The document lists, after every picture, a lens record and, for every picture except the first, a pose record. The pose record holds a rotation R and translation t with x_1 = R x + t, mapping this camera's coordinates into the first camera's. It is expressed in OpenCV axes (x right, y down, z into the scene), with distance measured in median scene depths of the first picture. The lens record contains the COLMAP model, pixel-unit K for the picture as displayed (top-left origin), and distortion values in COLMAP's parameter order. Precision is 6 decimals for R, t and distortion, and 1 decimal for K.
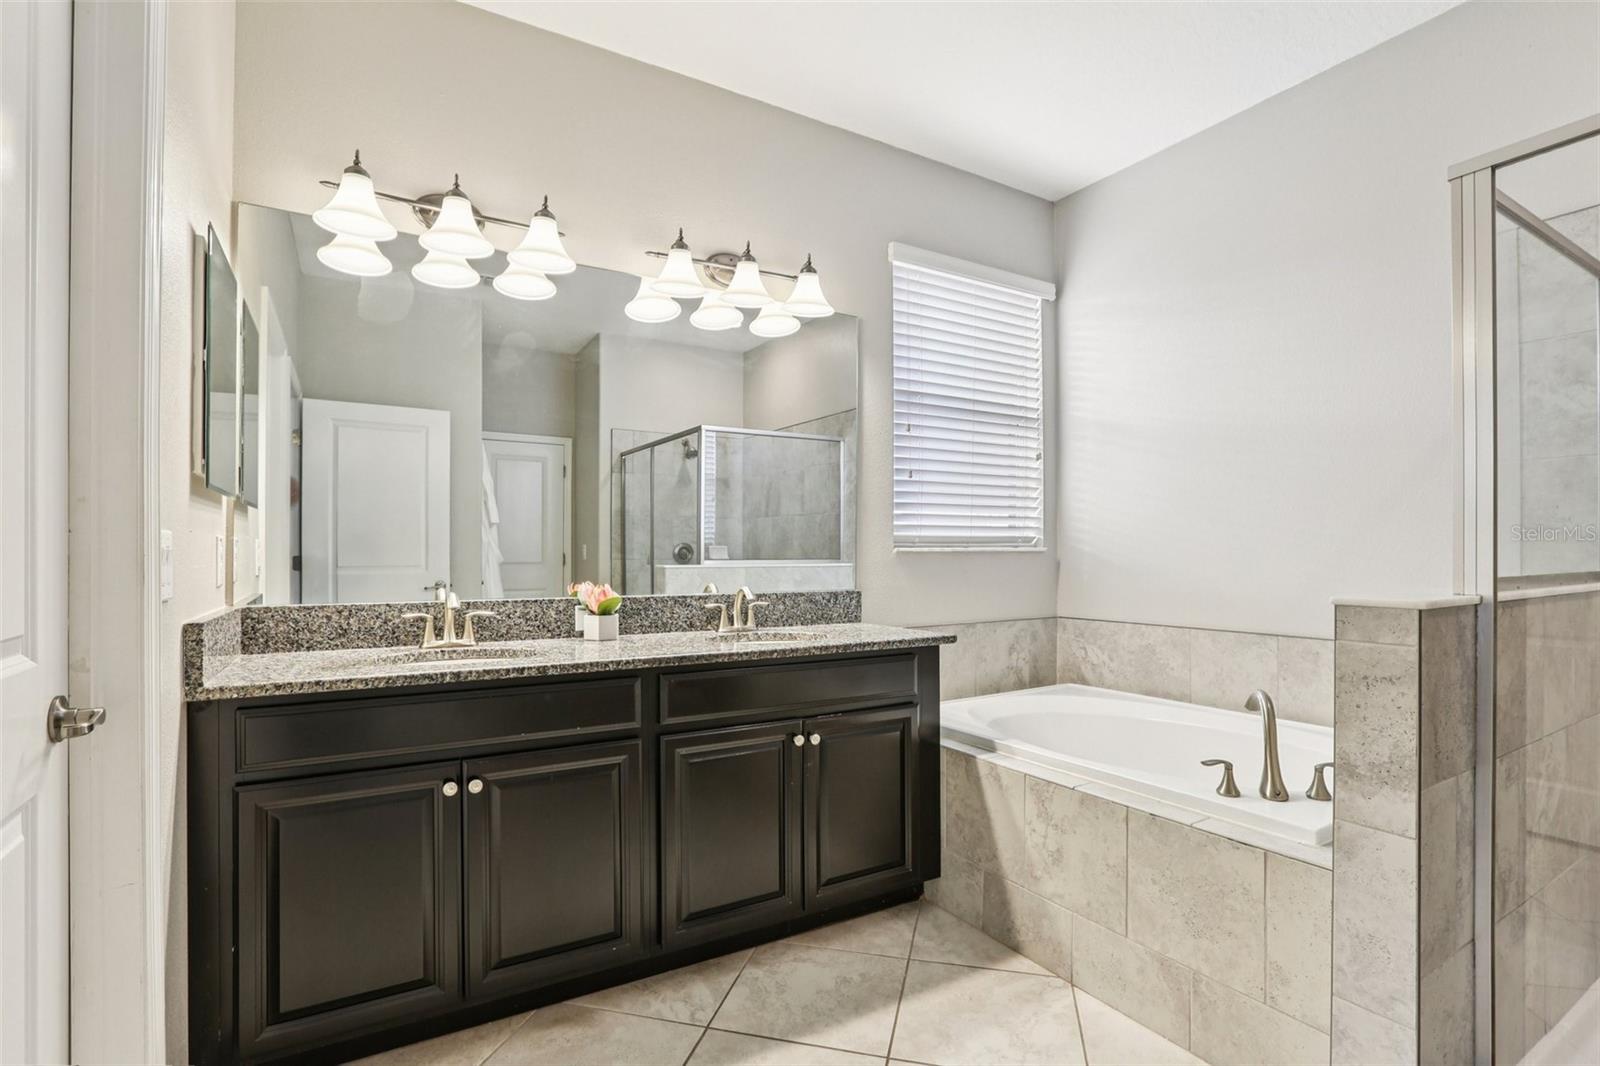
lens RADIAL K [[773.1, 0, 787.7], [0, 773.1, 545.9], [0, 0, 1]] dist [-0.046250, 0.015226]
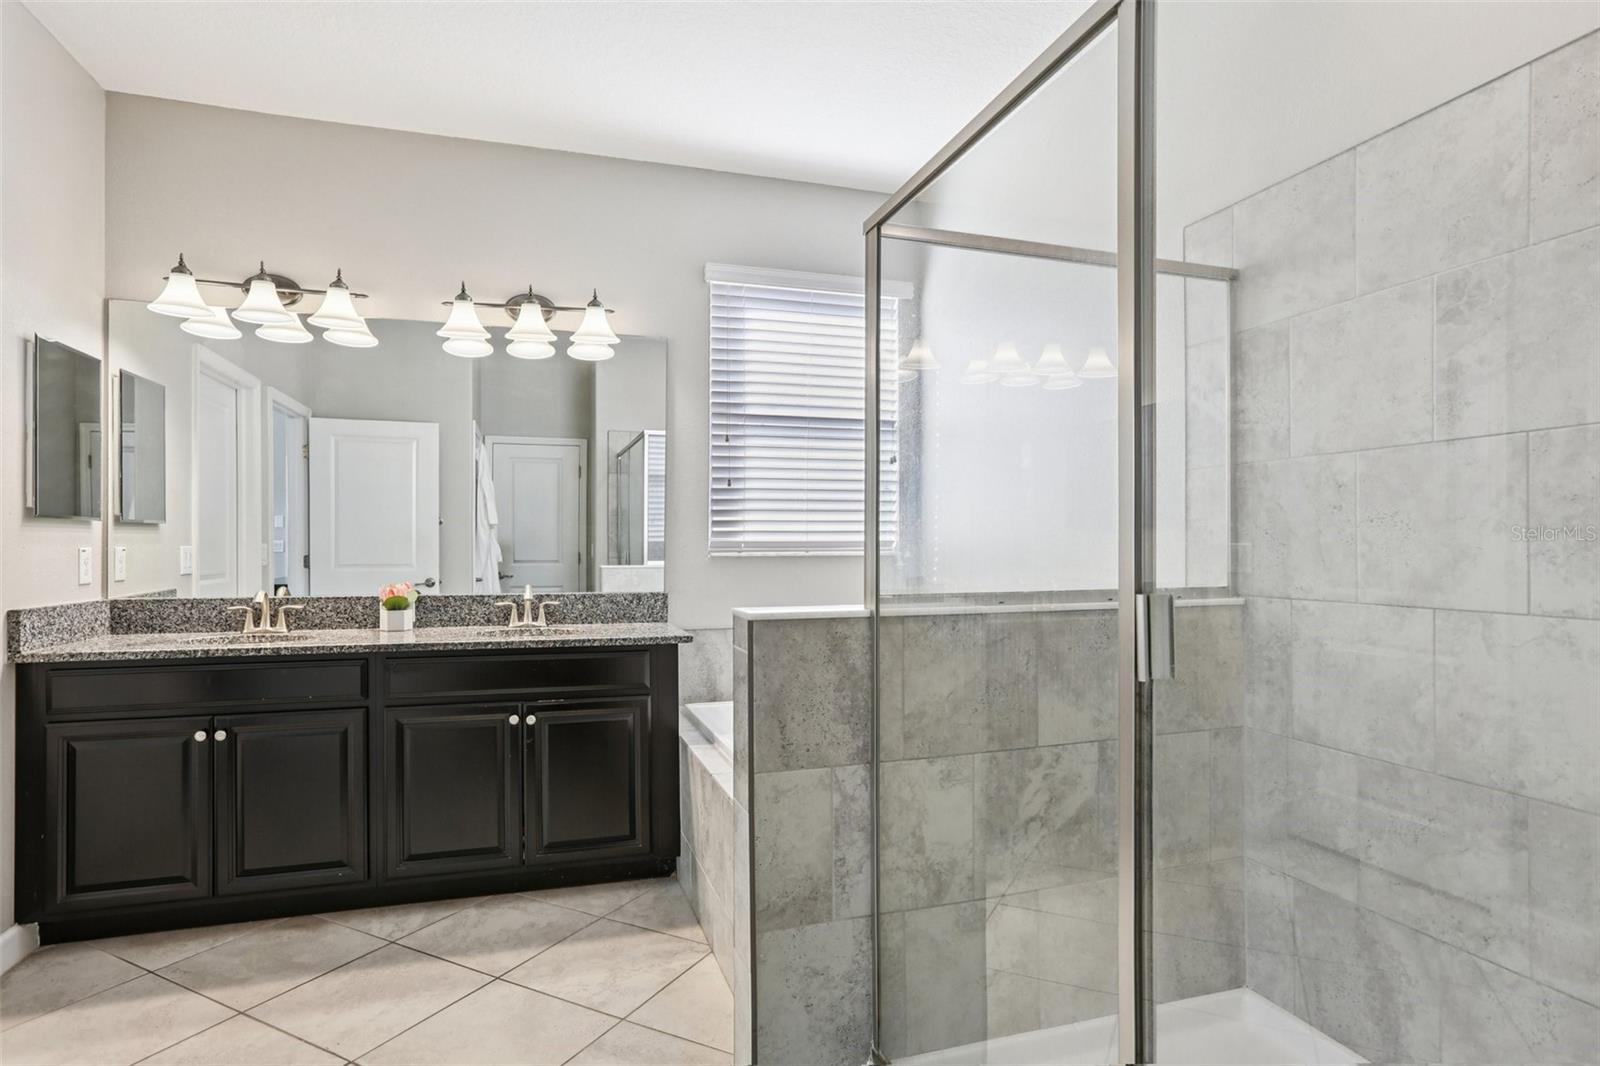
lens RADIAL K [[865.1, 0, 790.2], [0, 865.1, 538.4], [0, 0, 1]] dist [-0.032412, 0.013564]
pose [[0.973598, -0.000303, -0.228270, 0.700619], [0.000746, 0.999998, 0.001856, -0.026158], [0.228269, -0.001978, 0.973596, -0.178235]]
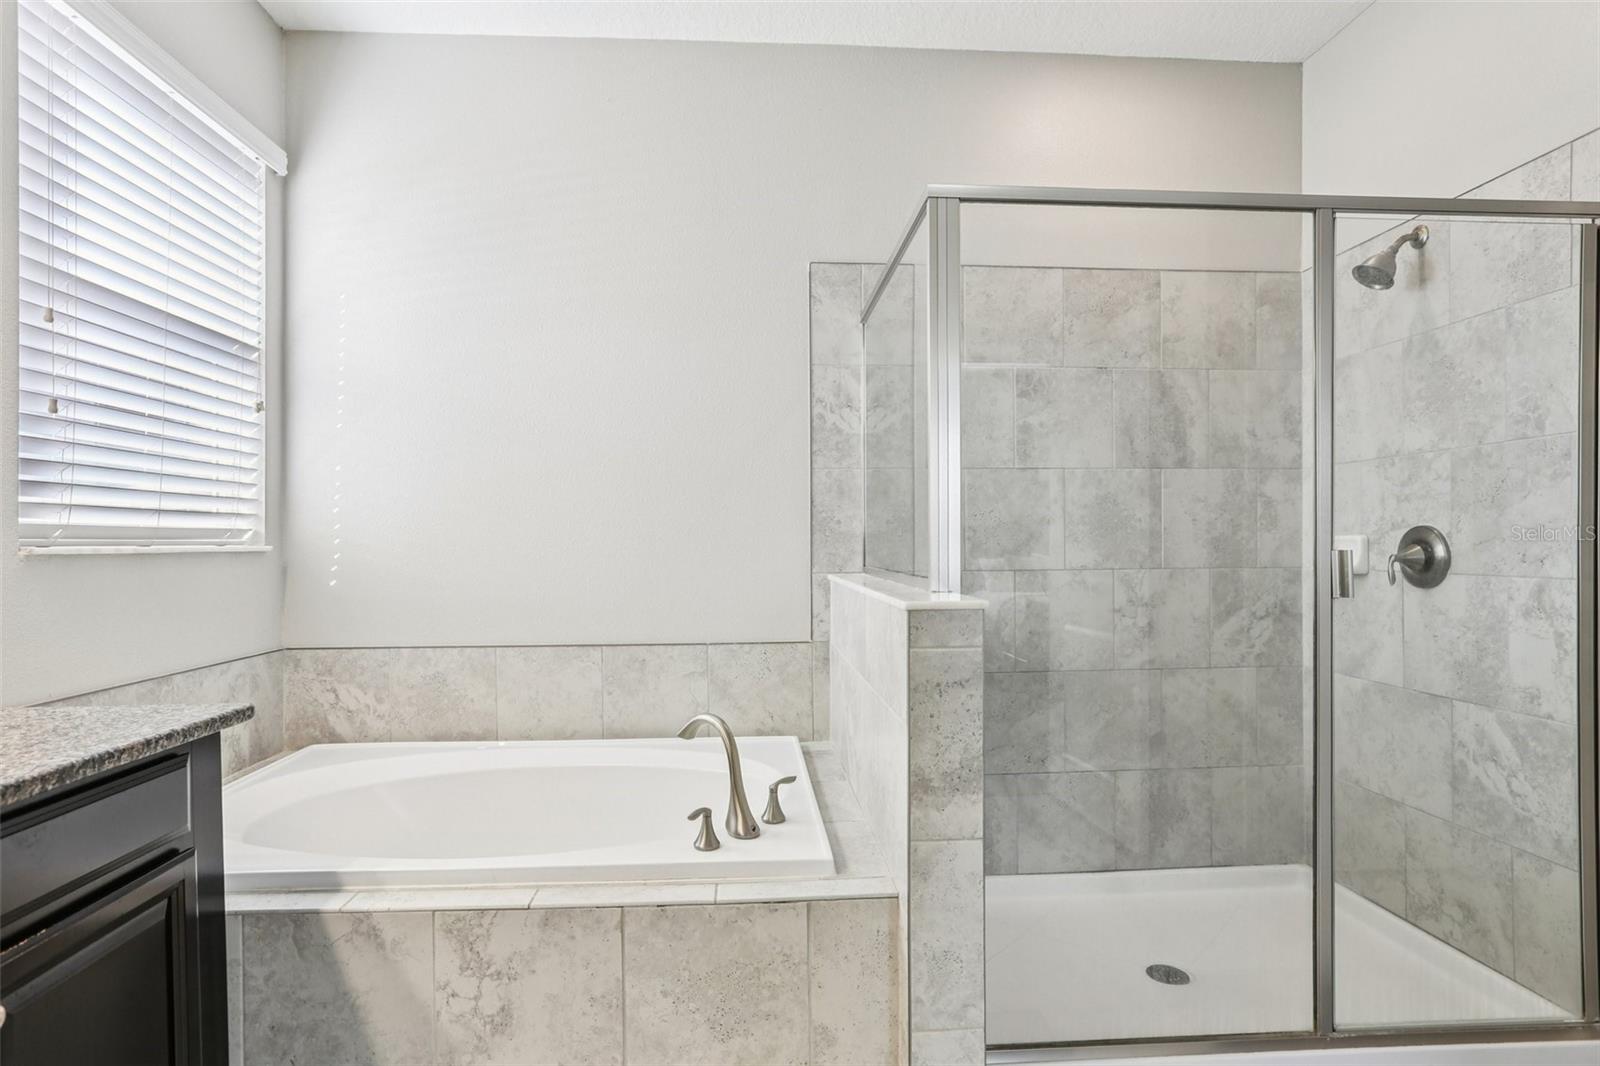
lens RADIAL K [[865.1, 0, 816.4], [0, 865.1, 534.4], [0, 0, 1]] dist [-0.032412, 0.013564]
pose [[0.444351, 0.007606, 0.895821, -0.171643], [-0.002226, 0.999970, -0.007386, -0.004426], [-0.895850, 0.001288, 0.444354, 0.394794]]
